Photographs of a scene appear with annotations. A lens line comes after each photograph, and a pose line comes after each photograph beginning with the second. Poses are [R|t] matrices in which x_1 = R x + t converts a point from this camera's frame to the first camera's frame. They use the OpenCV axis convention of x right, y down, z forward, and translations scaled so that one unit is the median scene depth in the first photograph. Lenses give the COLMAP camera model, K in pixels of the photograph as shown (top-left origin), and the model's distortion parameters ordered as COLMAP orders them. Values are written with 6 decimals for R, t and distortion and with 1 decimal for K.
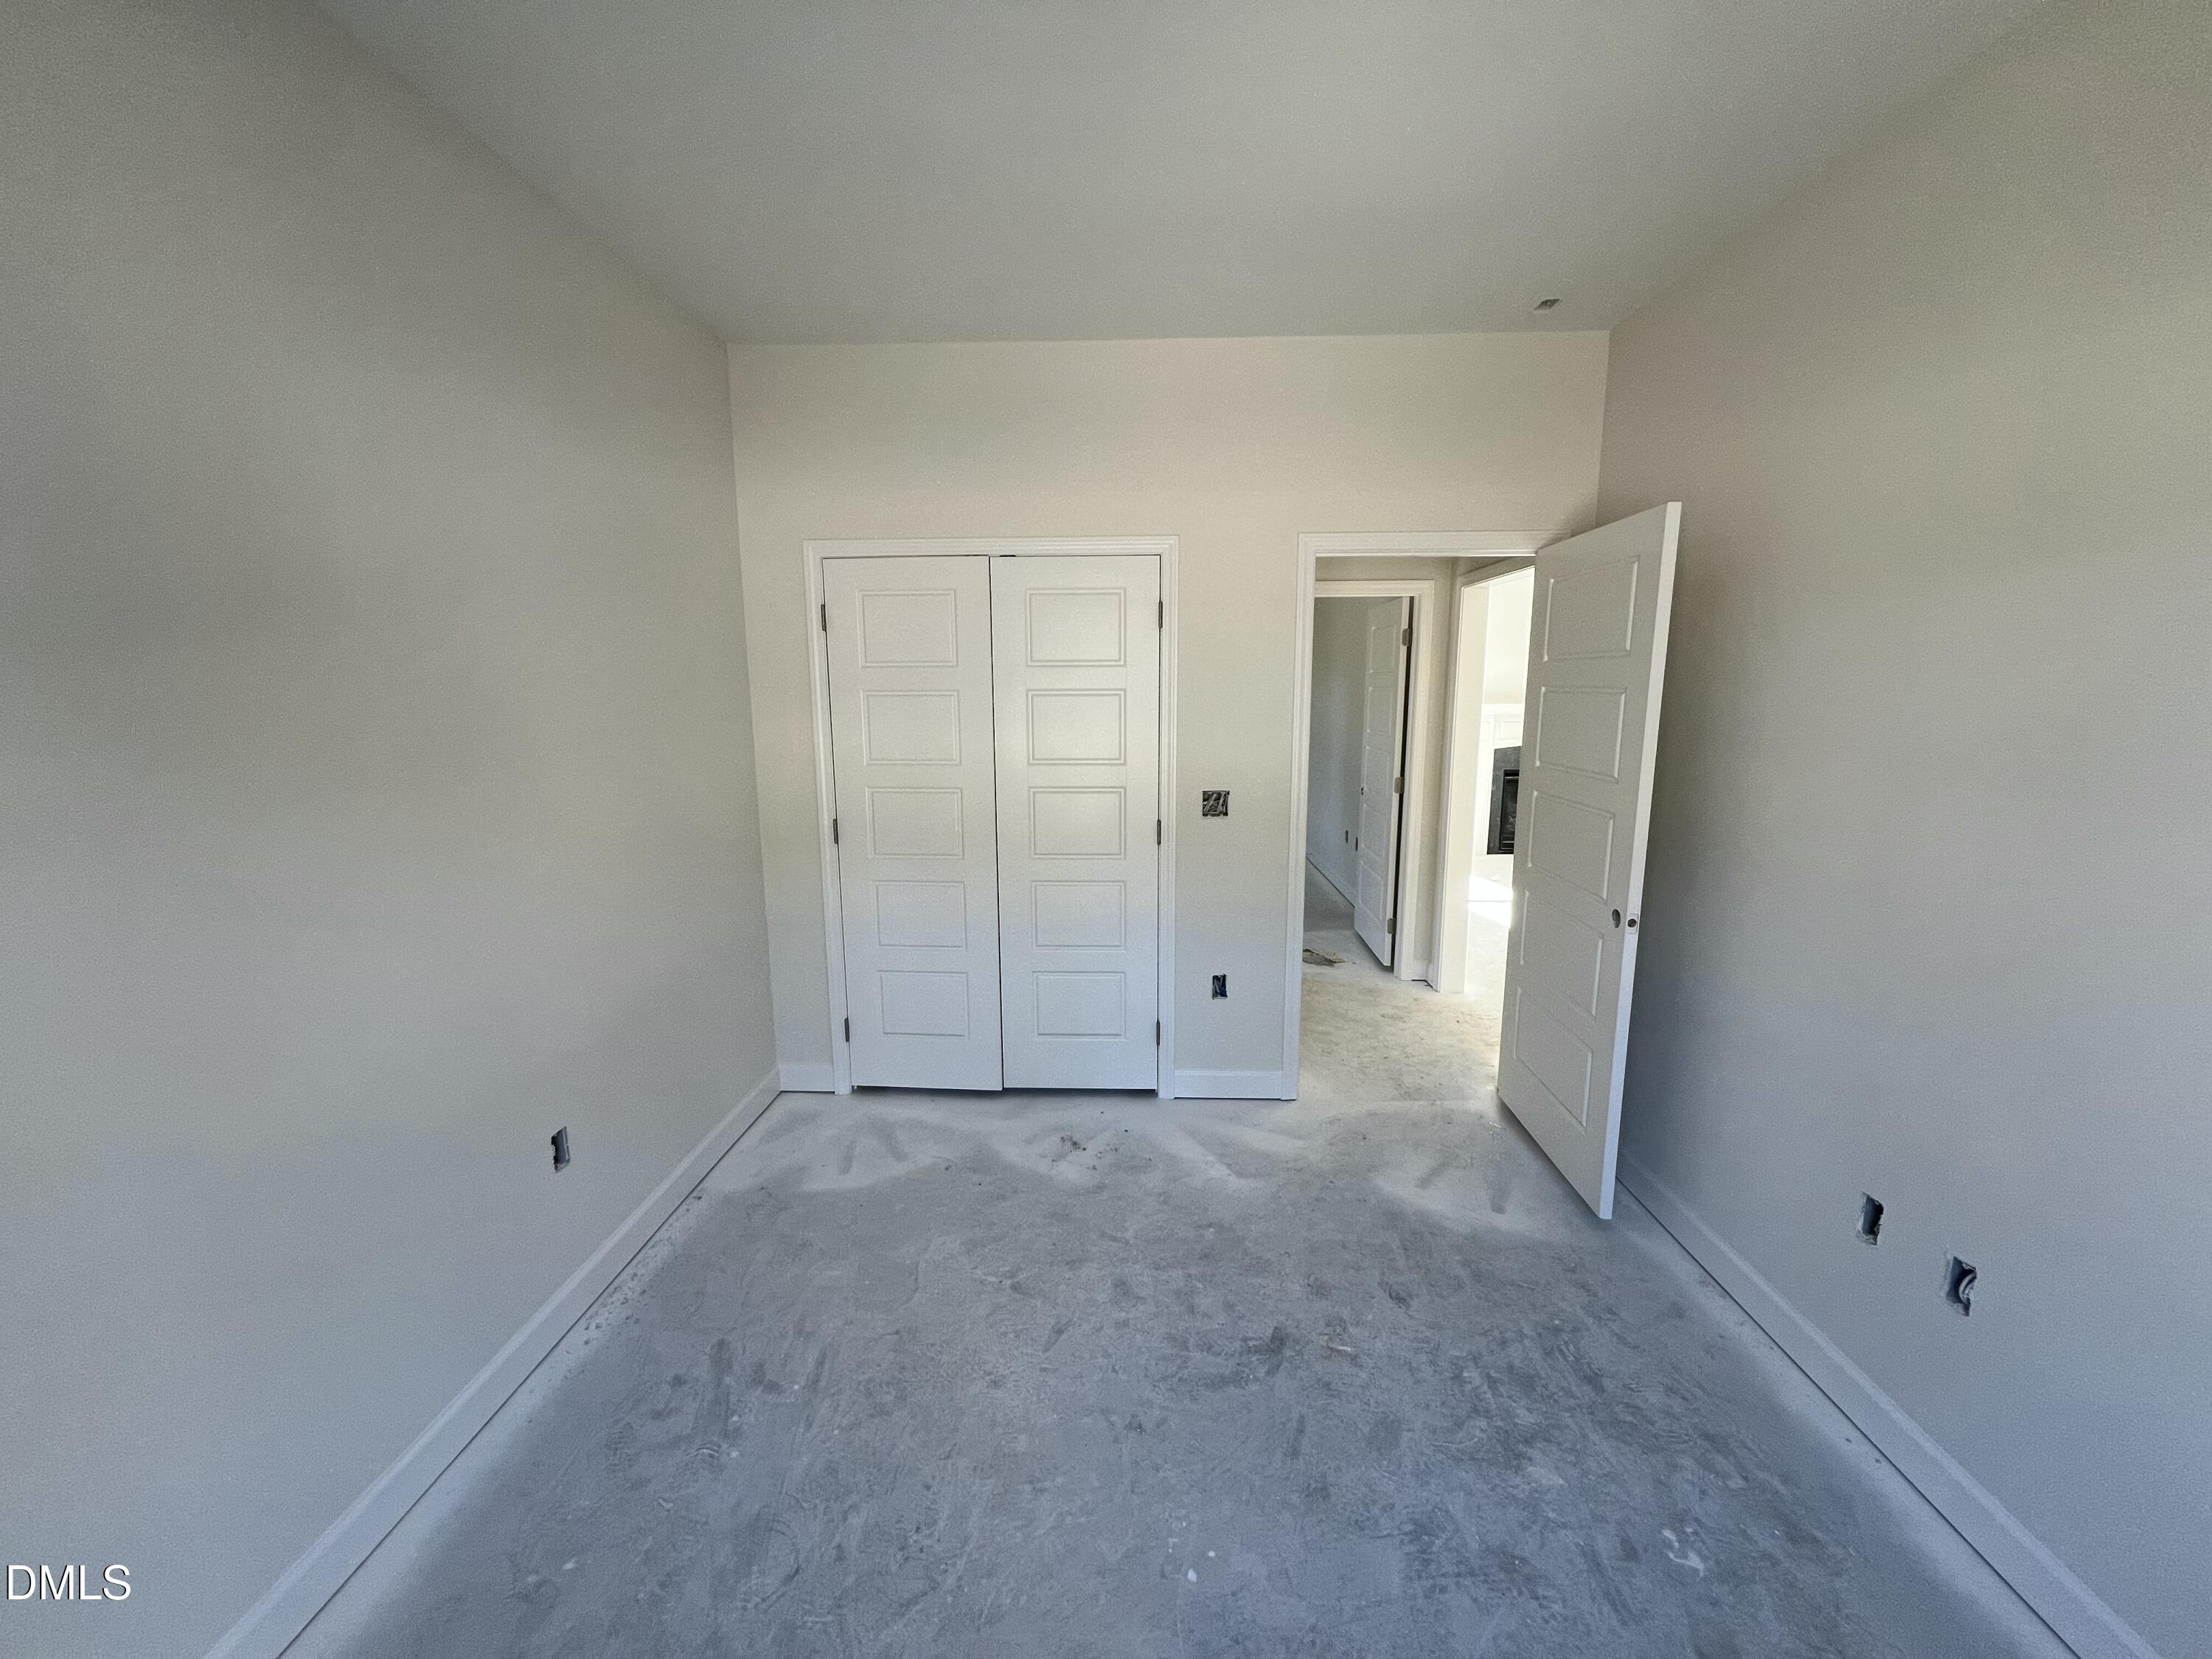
lens RADIAL K [[879.3, 0, 1097.5], [0, 879.3, 828.6], [0, 0, 1]] dist [-0.001764, 0.000019]
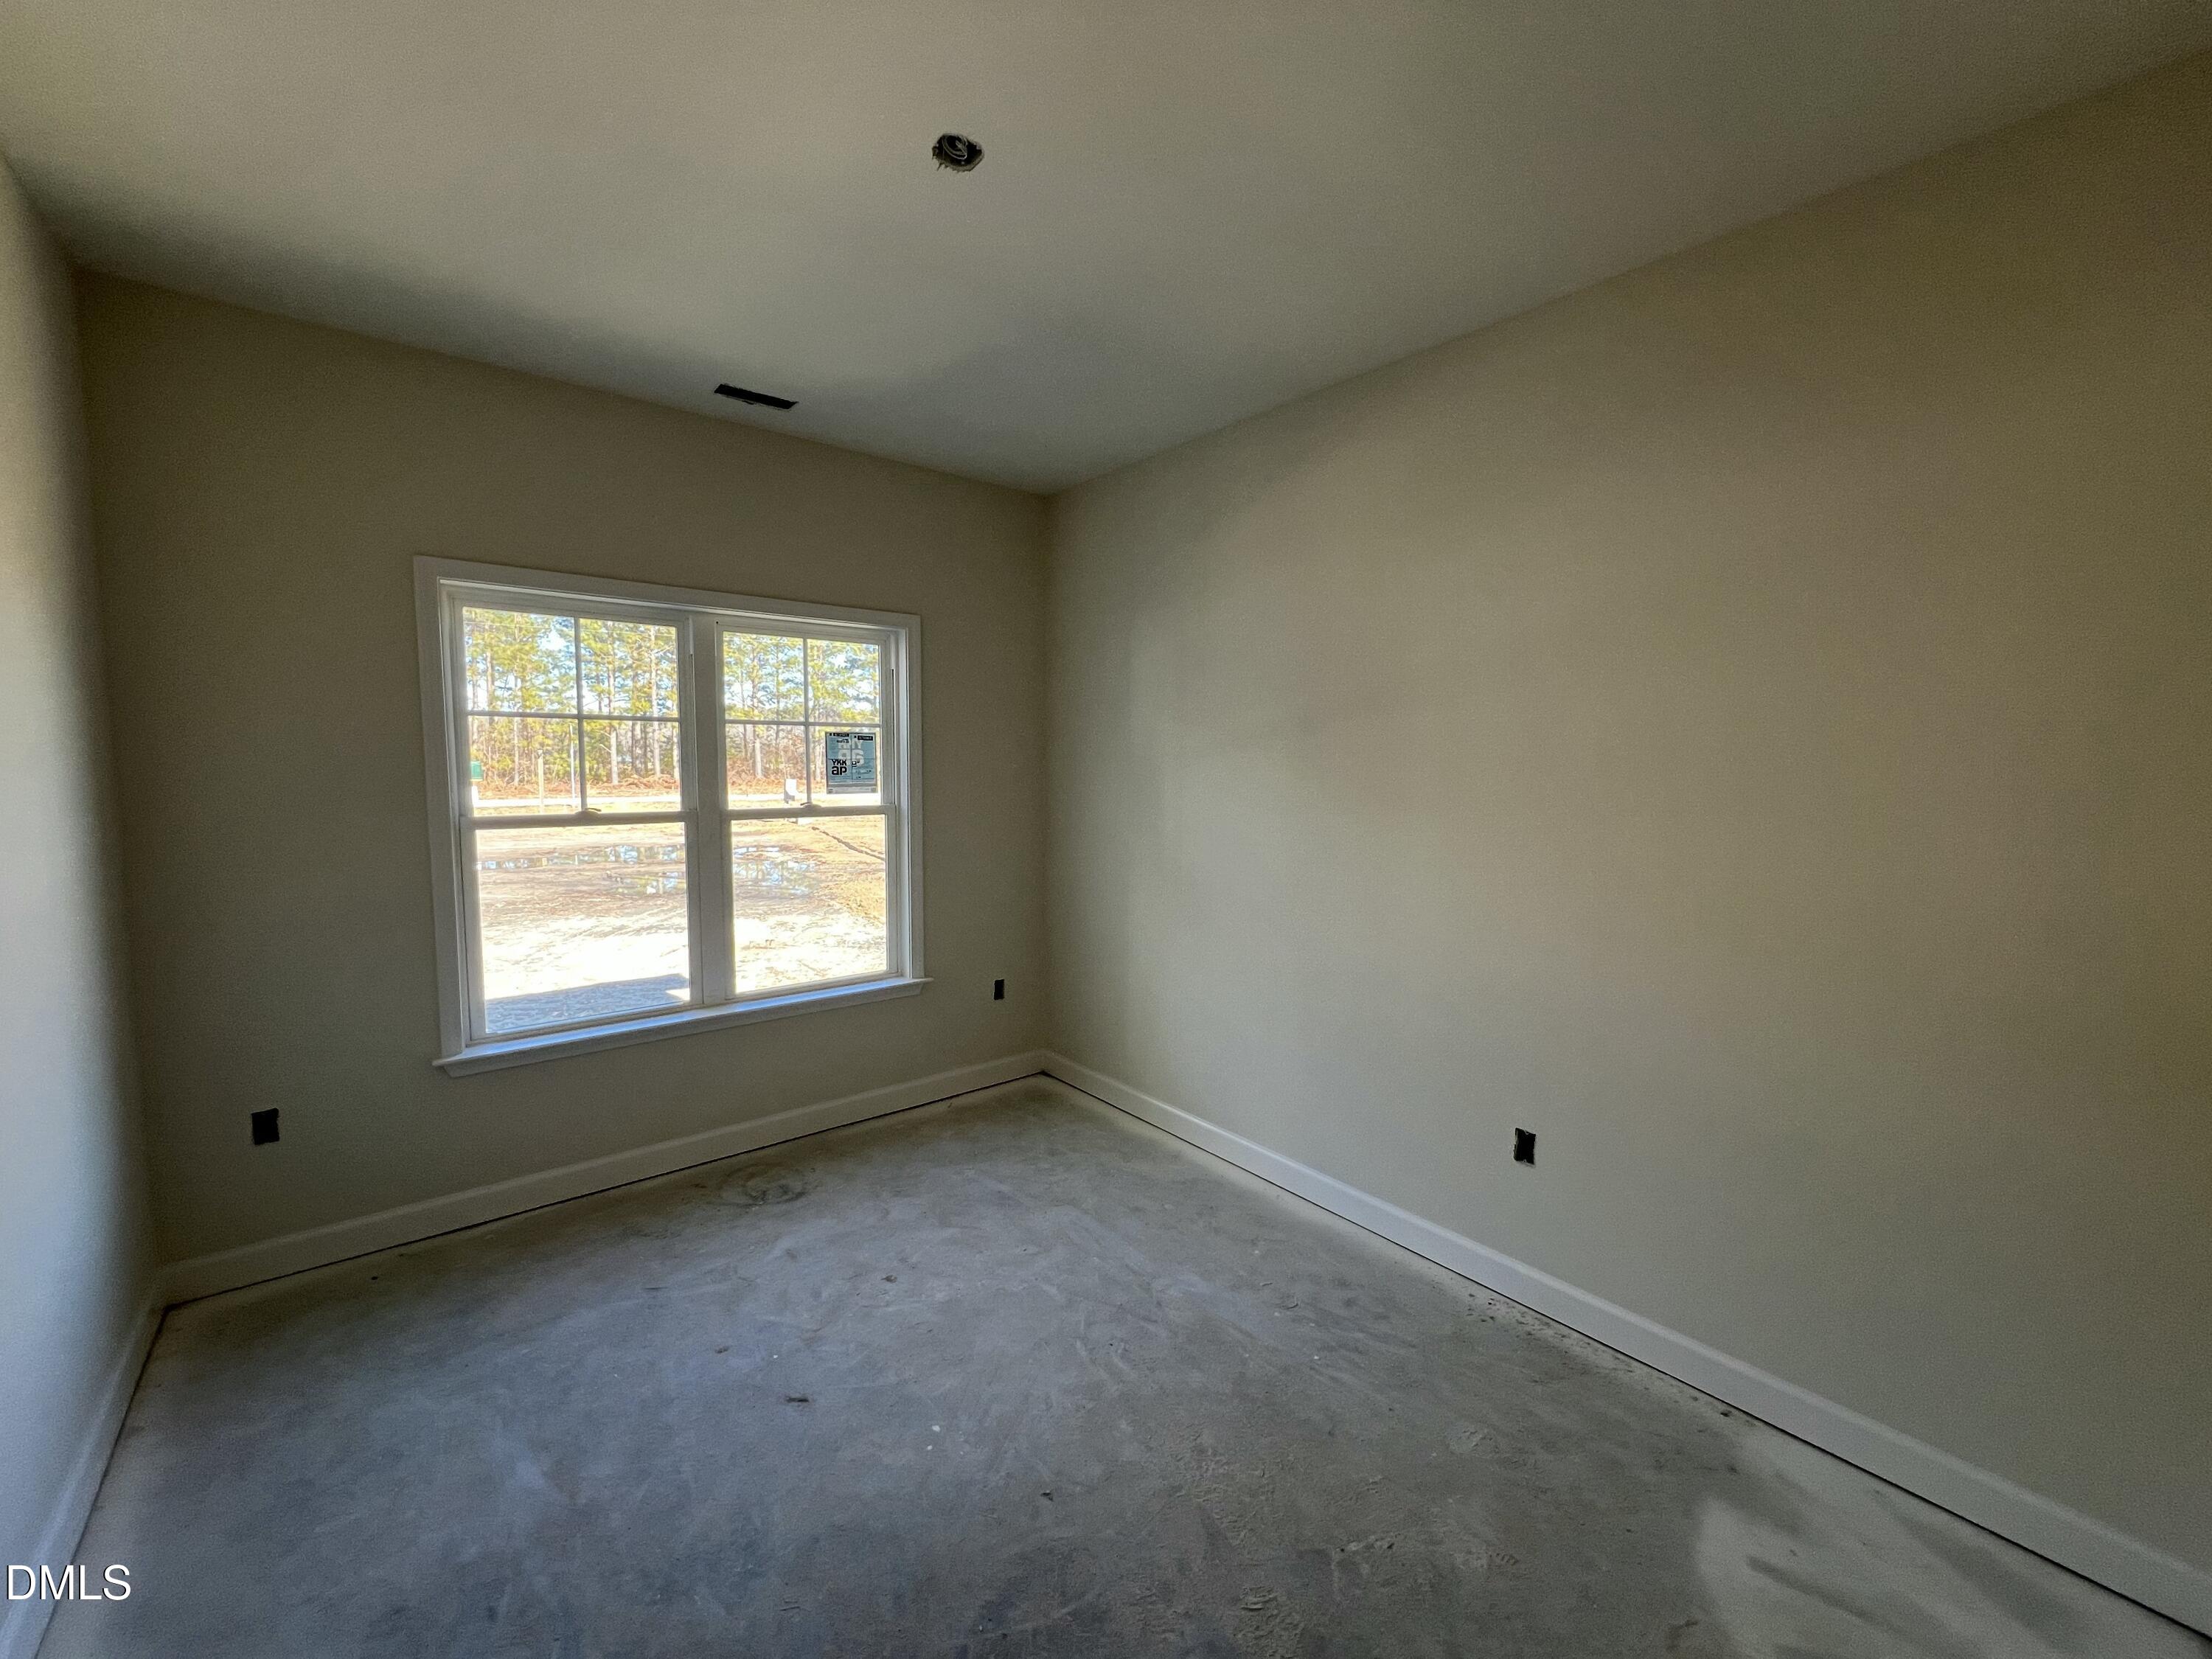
lens RADIAL K [[879.3, 0, 1110.5], [0, 879.3, 819.0], [0, 0, 1]] dist [-0.001764, 0.000019]
pose [[-0.742027, 0.044253, -0.668908, 0.534659], [-0.111519, 0.975767, 0.188263, -0.206178], [0.661029, 0.214292, -0.719110, 1.380037]]
